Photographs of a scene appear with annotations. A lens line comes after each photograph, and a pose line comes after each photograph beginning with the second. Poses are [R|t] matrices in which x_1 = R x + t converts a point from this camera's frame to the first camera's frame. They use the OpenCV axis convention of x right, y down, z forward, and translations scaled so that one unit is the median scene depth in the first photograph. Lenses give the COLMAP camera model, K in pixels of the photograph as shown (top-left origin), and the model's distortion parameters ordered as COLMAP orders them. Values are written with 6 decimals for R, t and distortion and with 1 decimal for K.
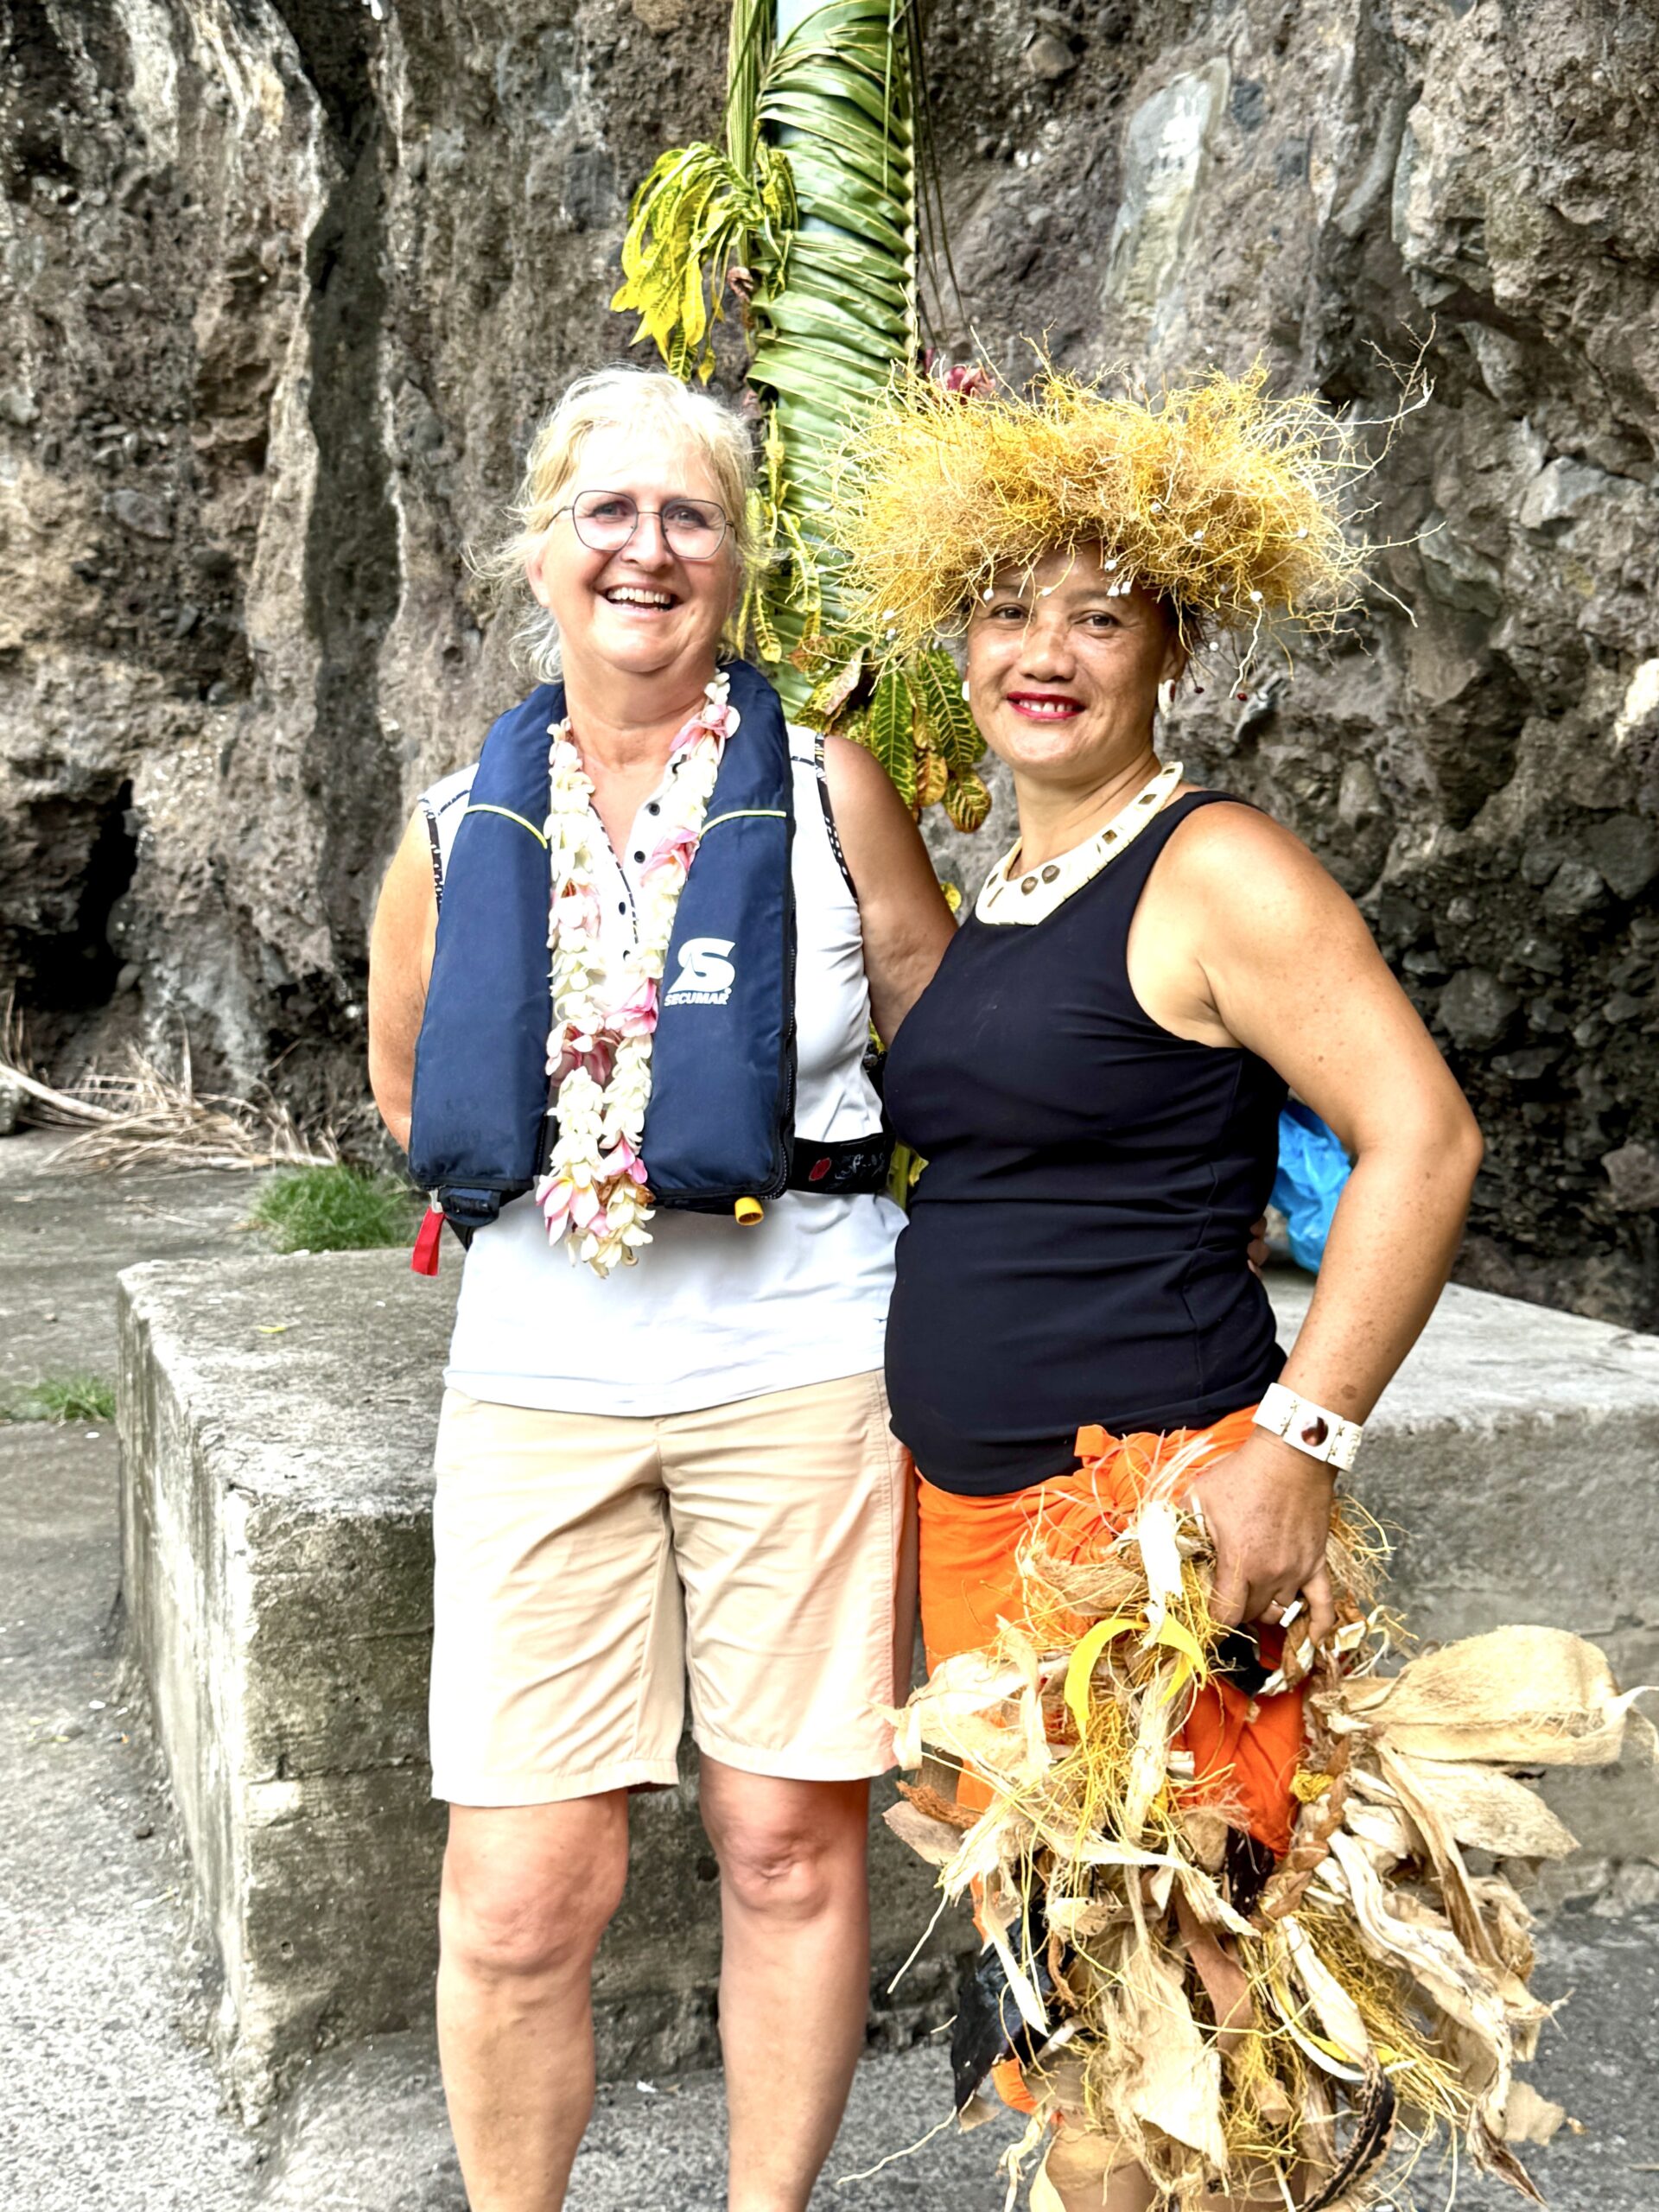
lens RADIAL K [[2706.5, 0, 829.5], [0, 2706.5, 1106.1], [0, 0, 1]] dist [0.001644, 0.000000]
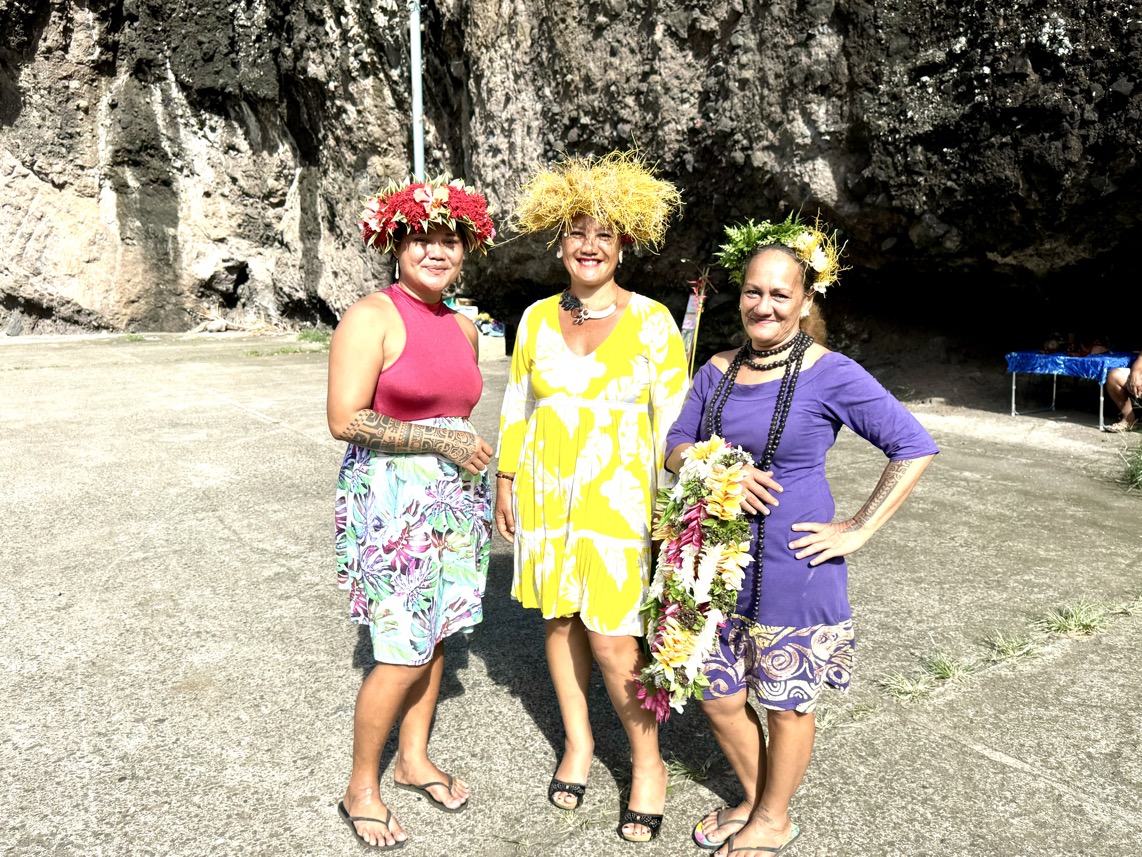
lens RADIAL K [[921.2, 0, 573.1], [0, 921.2, 430.8], [0, 0, 1]] dist [0.043524, -0.054816]
pose [[0.961217, -0.053057, 0.270642, -0.163668], [0.028853, 0.995281, 0.092641, 0.060045], [-0.274280, -0.081239, 0.958212, -0.990978]]
